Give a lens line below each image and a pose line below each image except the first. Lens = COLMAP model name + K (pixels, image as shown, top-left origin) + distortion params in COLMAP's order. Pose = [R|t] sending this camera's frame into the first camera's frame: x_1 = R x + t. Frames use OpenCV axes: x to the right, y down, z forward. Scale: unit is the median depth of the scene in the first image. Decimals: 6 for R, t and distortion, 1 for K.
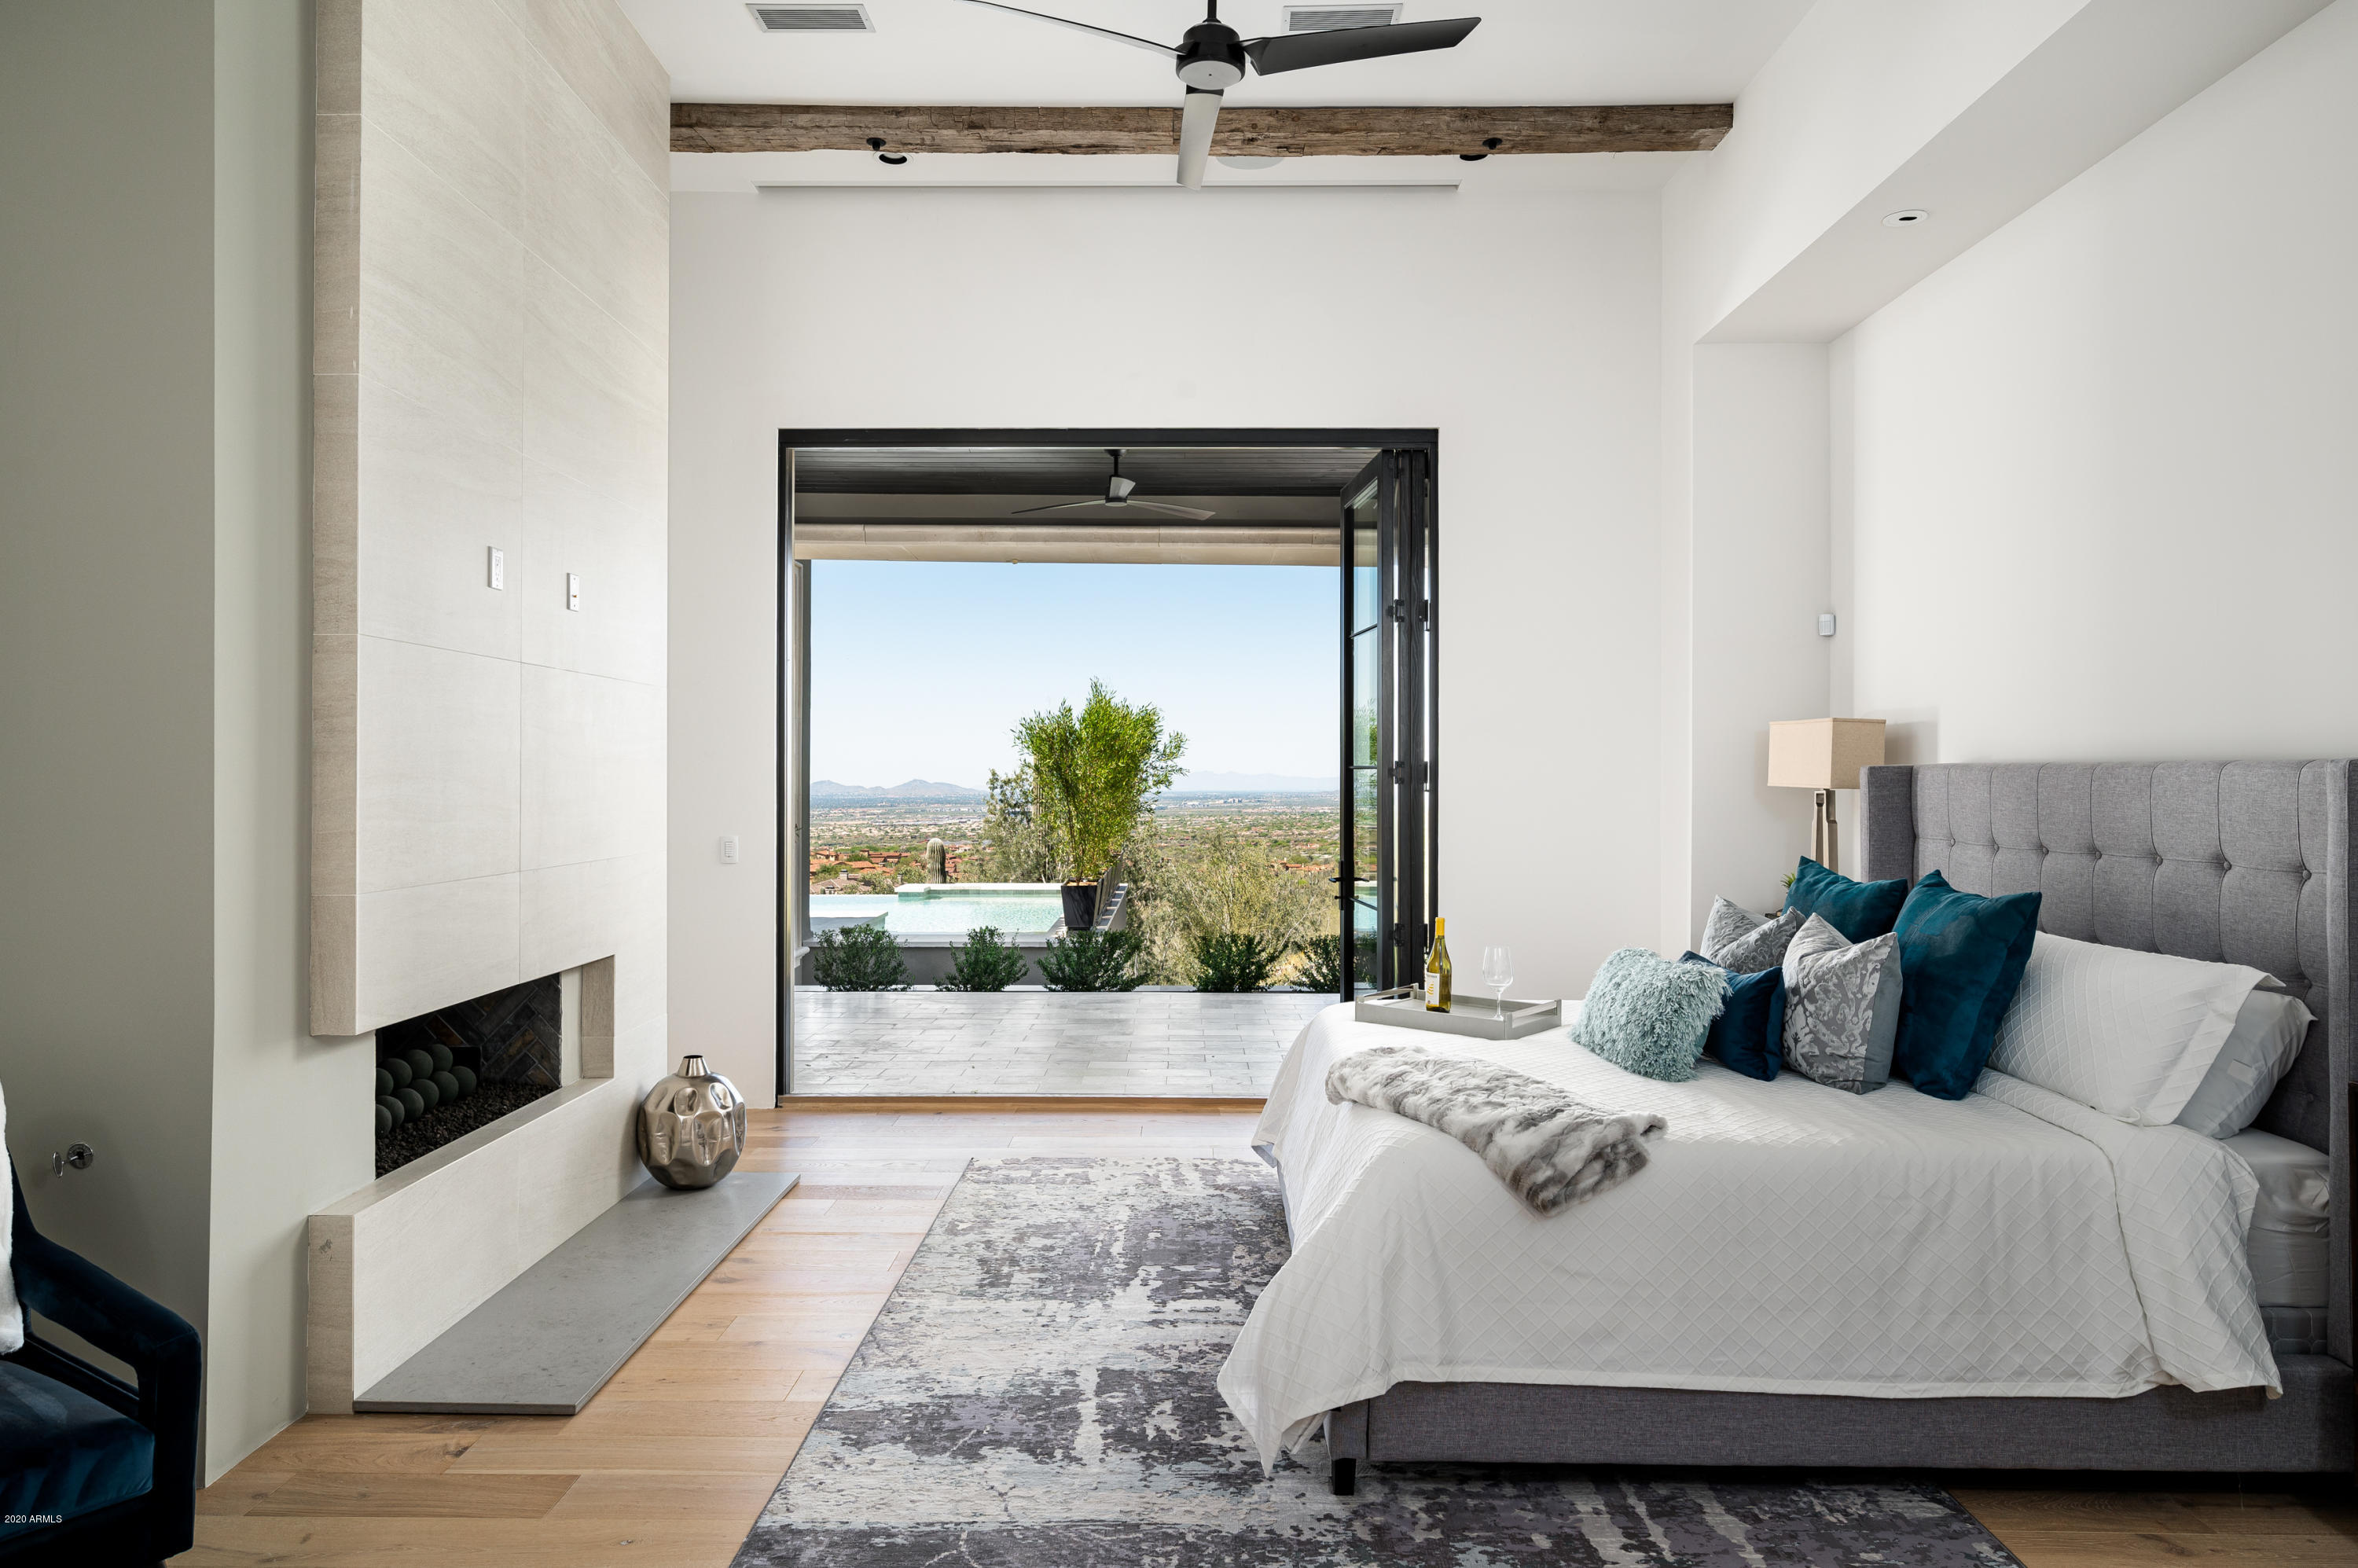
lens RADIAL K [[1441.1, 0, 1179.0], [0, 1441.1, 784.0], [0, 0, 1]] dist [-0.000222, 0.000155]
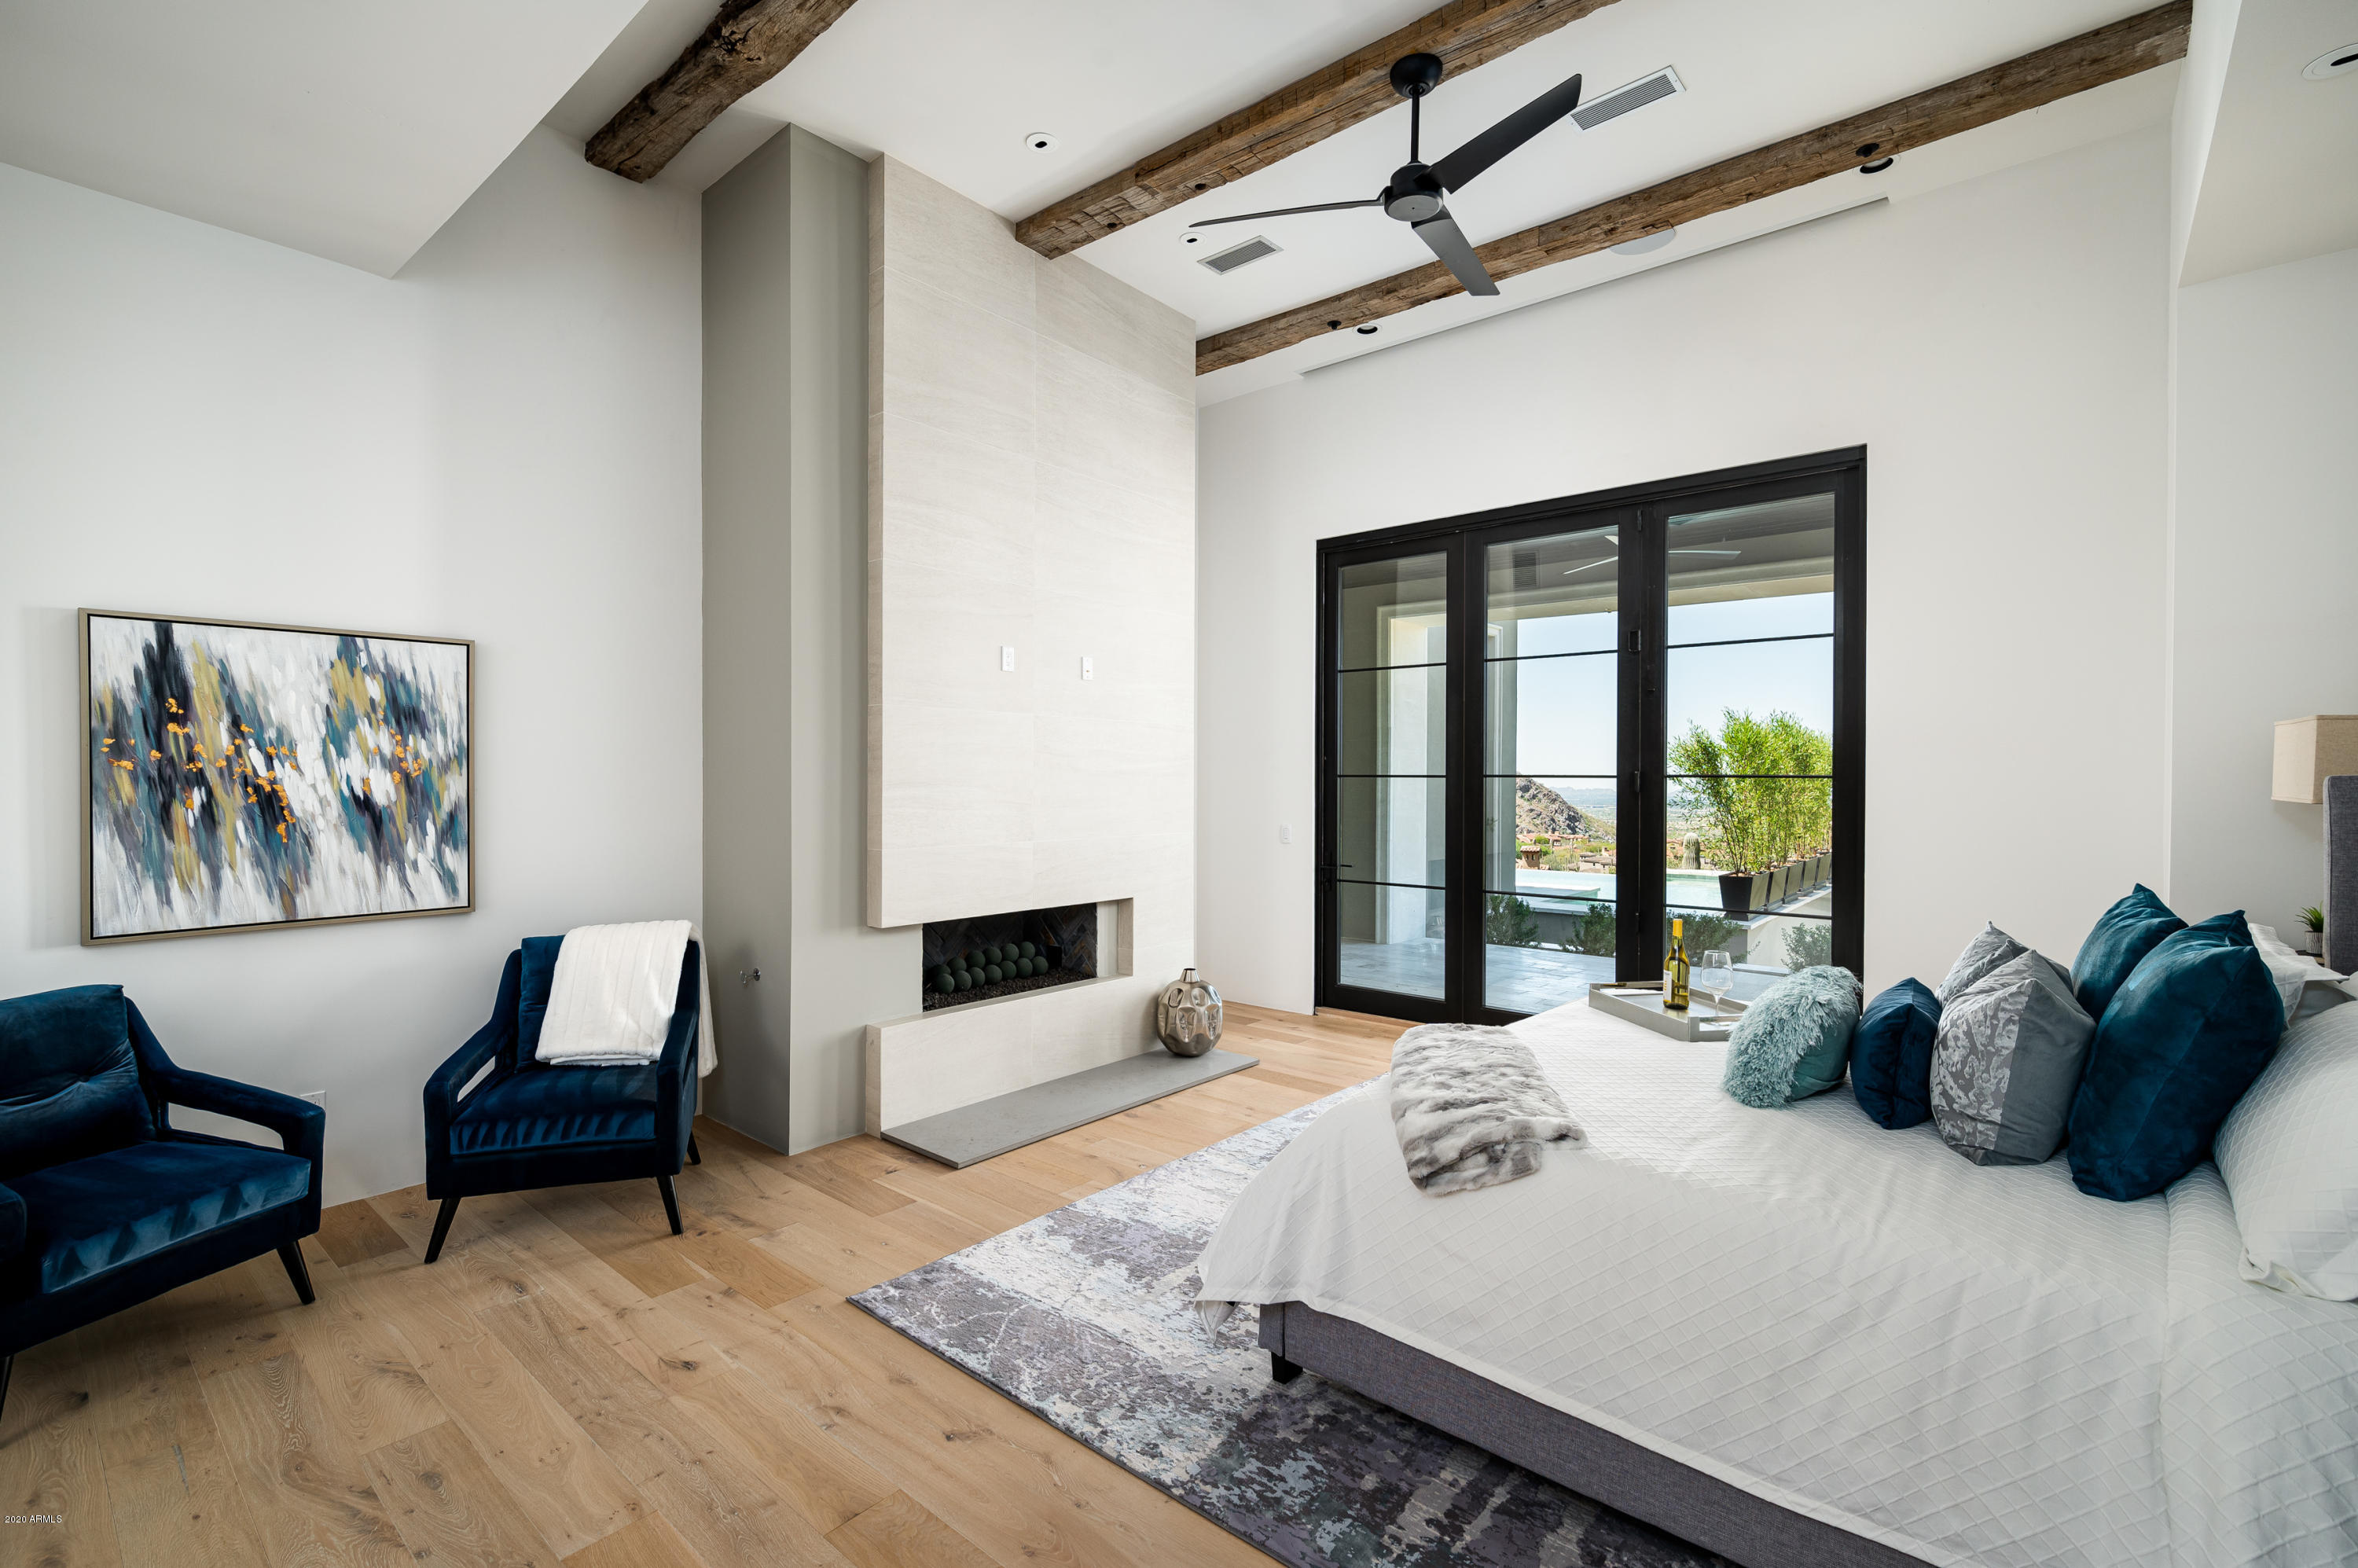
lens RADIAL K [[1031.8, 0, 1182.1], [0, 1031.8, 792.1], [0, 0, 1]] dist [0.002045, -0.000184]
pose [[0.769411, 0.008650, -0.638695, 0.492579], [-0.005844, 0.999962, 0.006502, -0.004684], [0.638727, -0.001270, 0.769432, 0.232026]]
